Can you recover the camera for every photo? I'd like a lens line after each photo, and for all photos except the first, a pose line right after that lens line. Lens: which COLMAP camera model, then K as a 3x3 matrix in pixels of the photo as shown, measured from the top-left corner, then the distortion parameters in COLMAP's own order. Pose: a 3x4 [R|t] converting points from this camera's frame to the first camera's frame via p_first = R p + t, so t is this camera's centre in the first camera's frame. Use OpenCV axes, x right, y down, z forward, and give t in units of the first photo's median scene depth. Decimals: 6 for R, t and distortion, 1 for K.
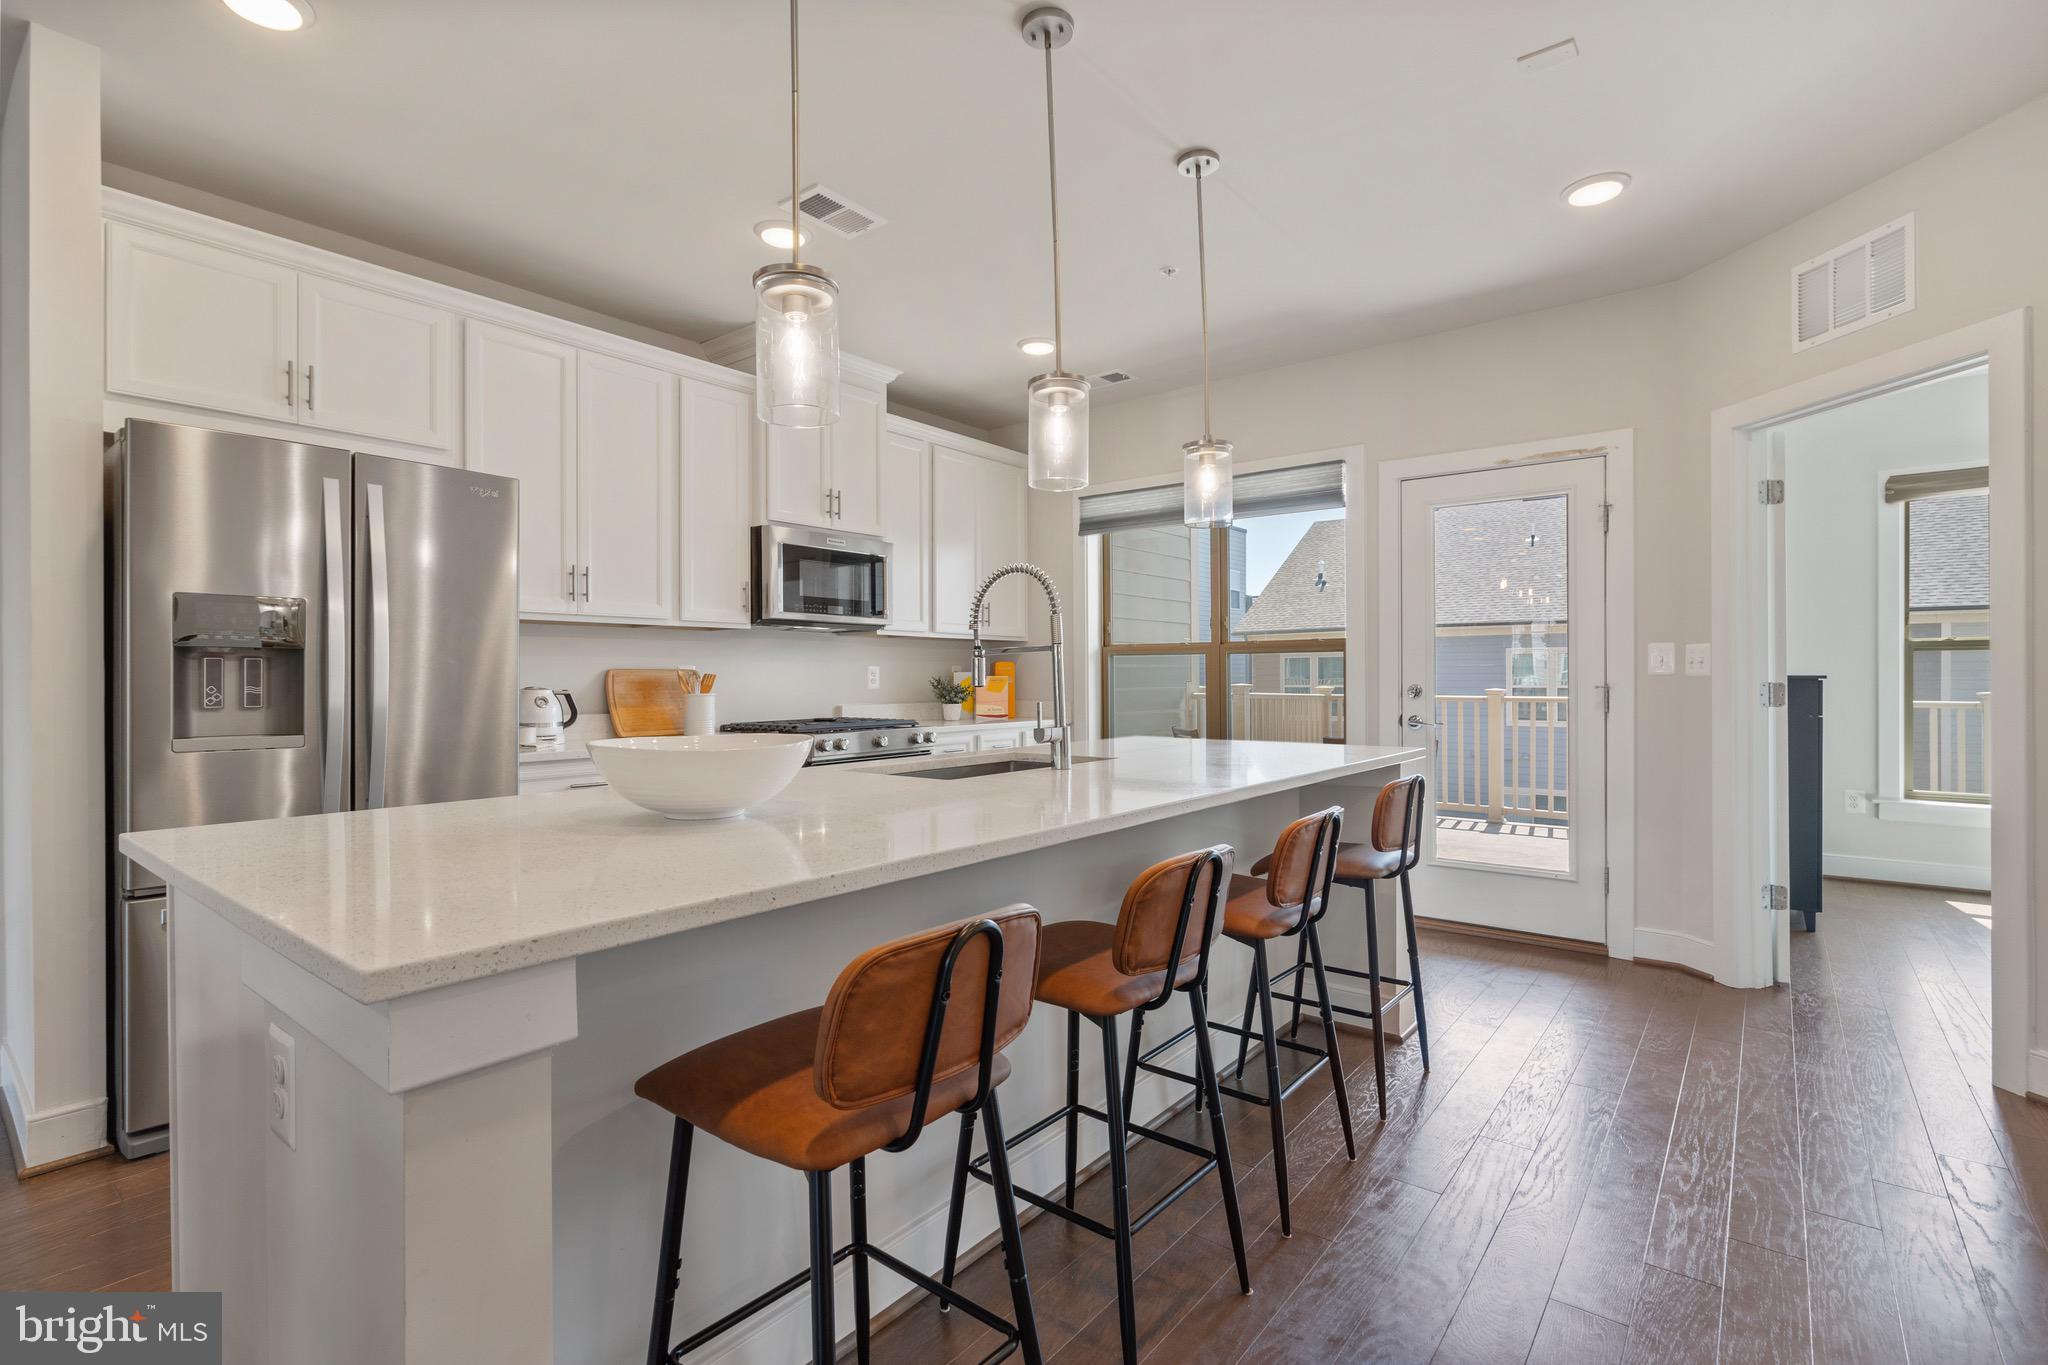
lens RADIAL K [[953.8, 0, 1015.2], [0, 953.8, 683.8], [0, 0, 1]] dist [-0.001882, -0.000025]
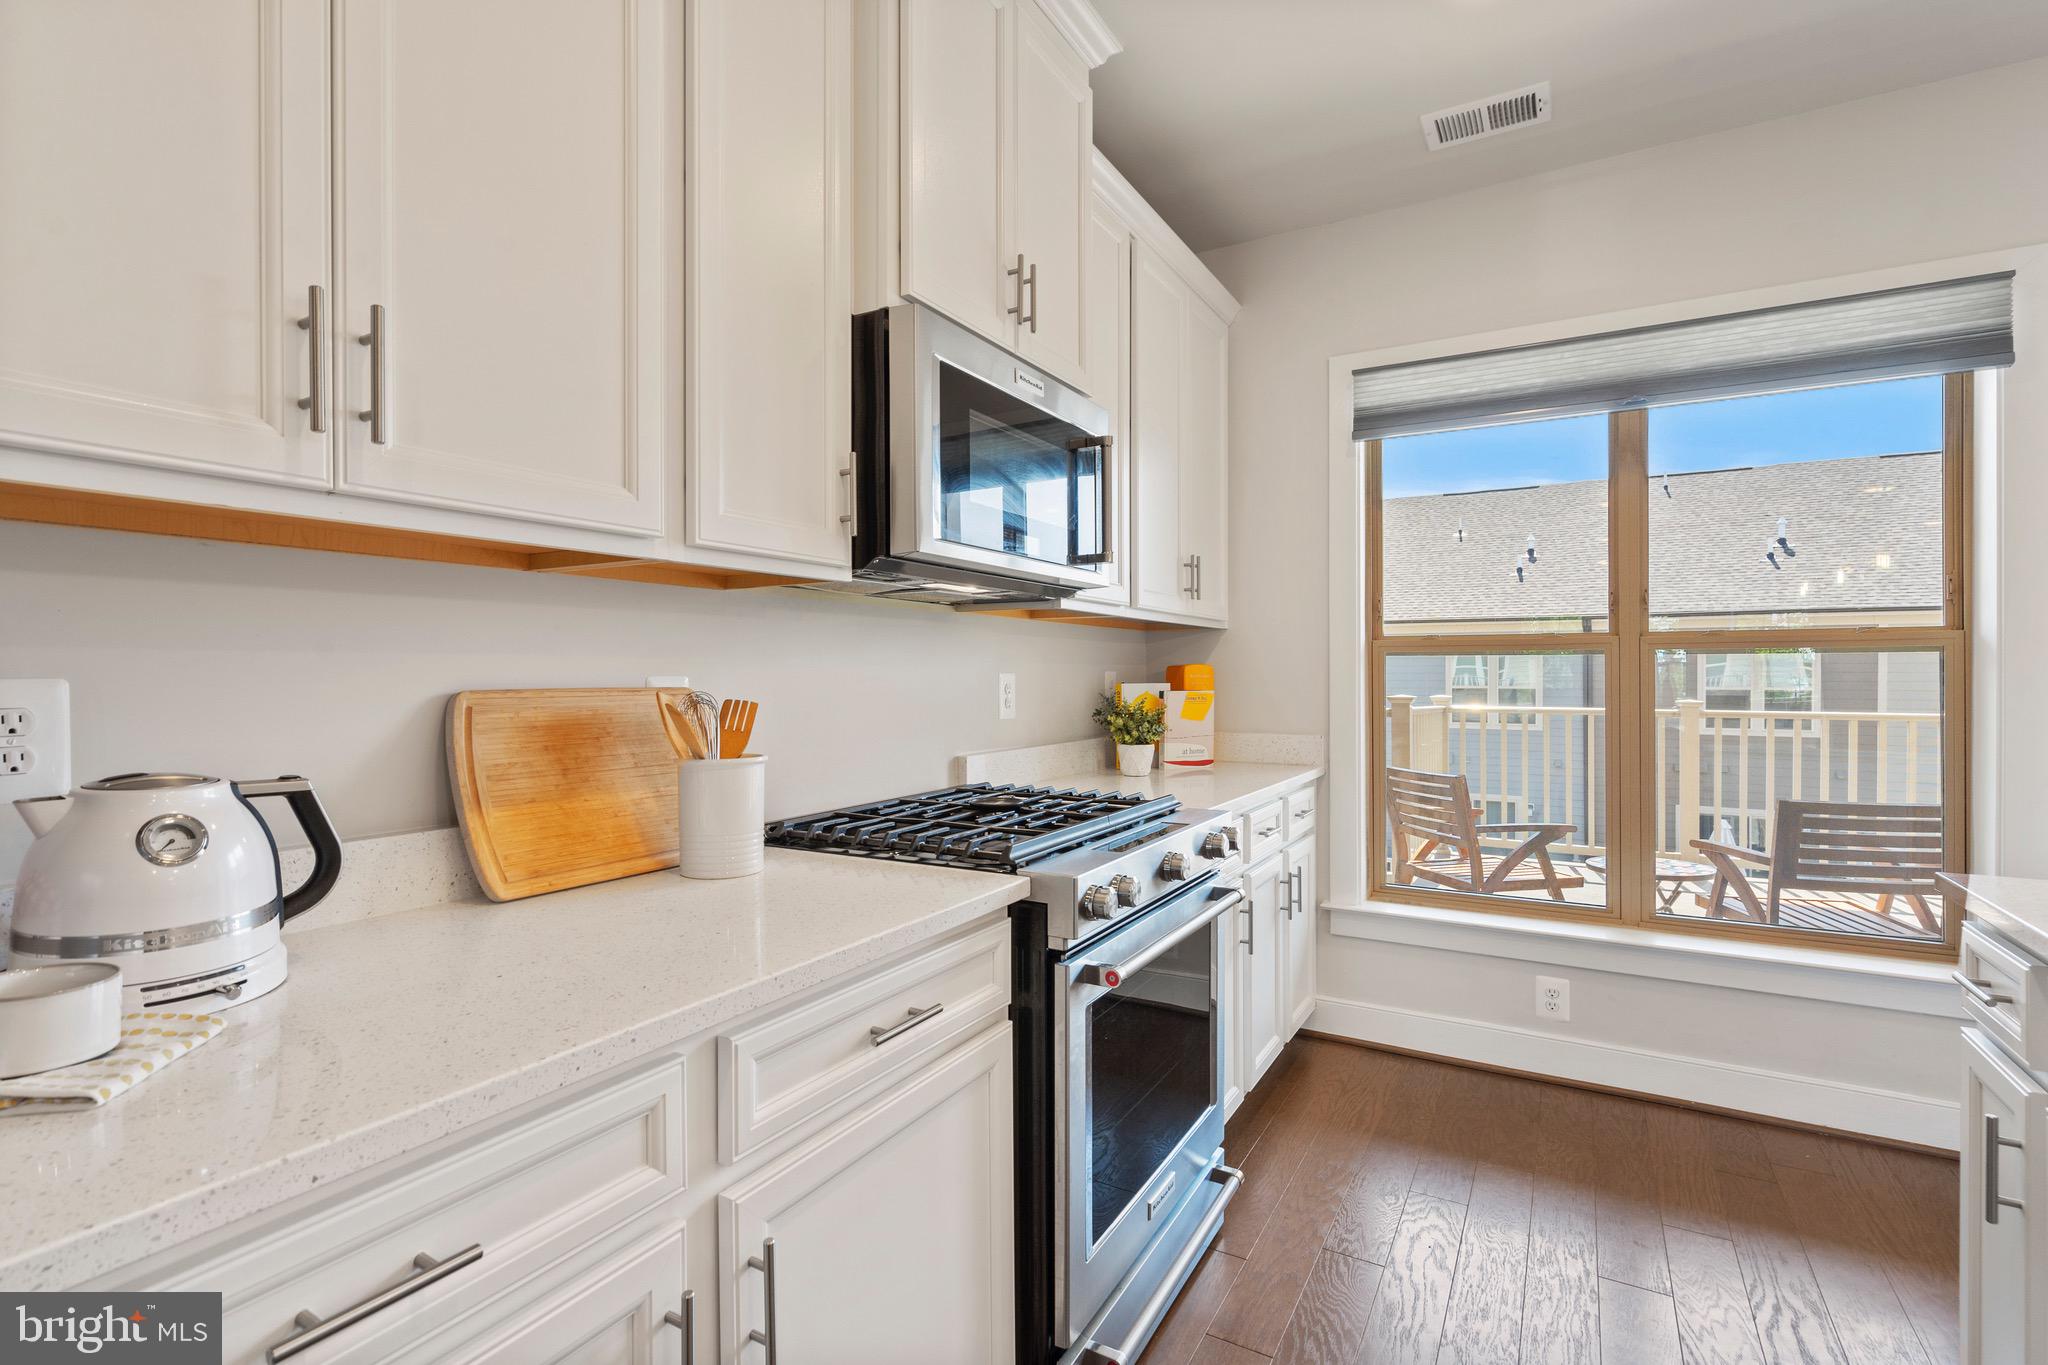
lens RADIAL K [[953.0, 0, 1005.7], [0, 953.0, 679.9], [0, 0, 1]] dist [-0.001016, 0.000302]
pose [[0.990630, 0.002178, 0.136559, -0.275214], [-0.002232, 0.999997, 0.000240, -0.019624], [-0.136558, -0.000542, 0.990632, 0.629417]]
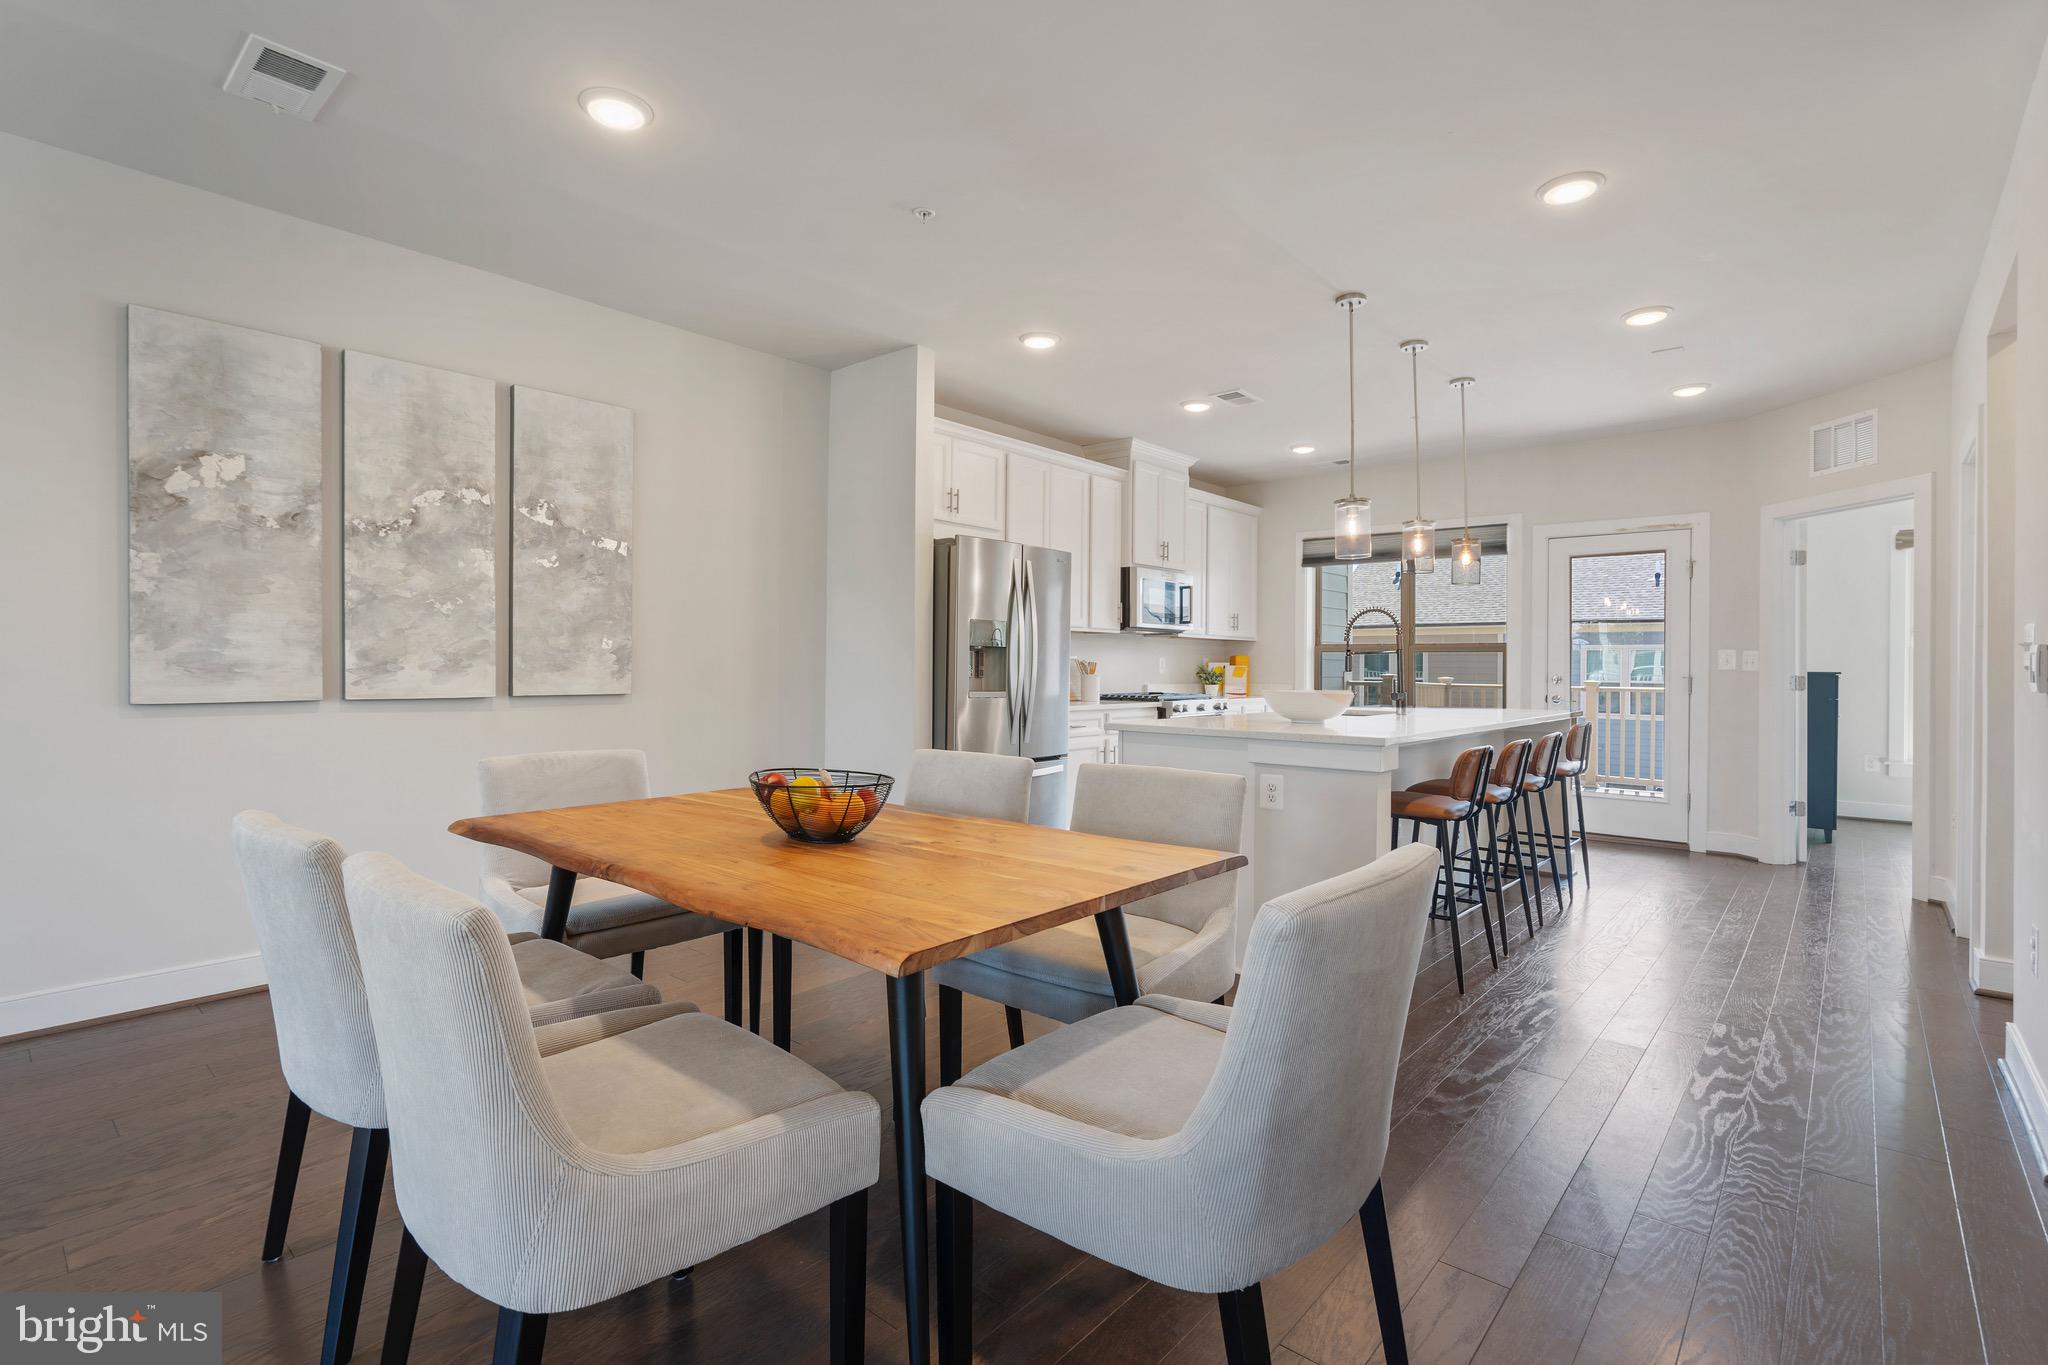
lens RADIAL K [[968.5, 0, 1013.3], [0, 968.5, 669.4], [0, 0, 1]] dist [0.001176, 0.000161]
pose [[0.998985, 0.012499, -0.043267, -0.390375], [-0.012646, 0.999915, -0.003124, 0.008272], [0.043224, 0.003668, 0.999059, -0.590684]]
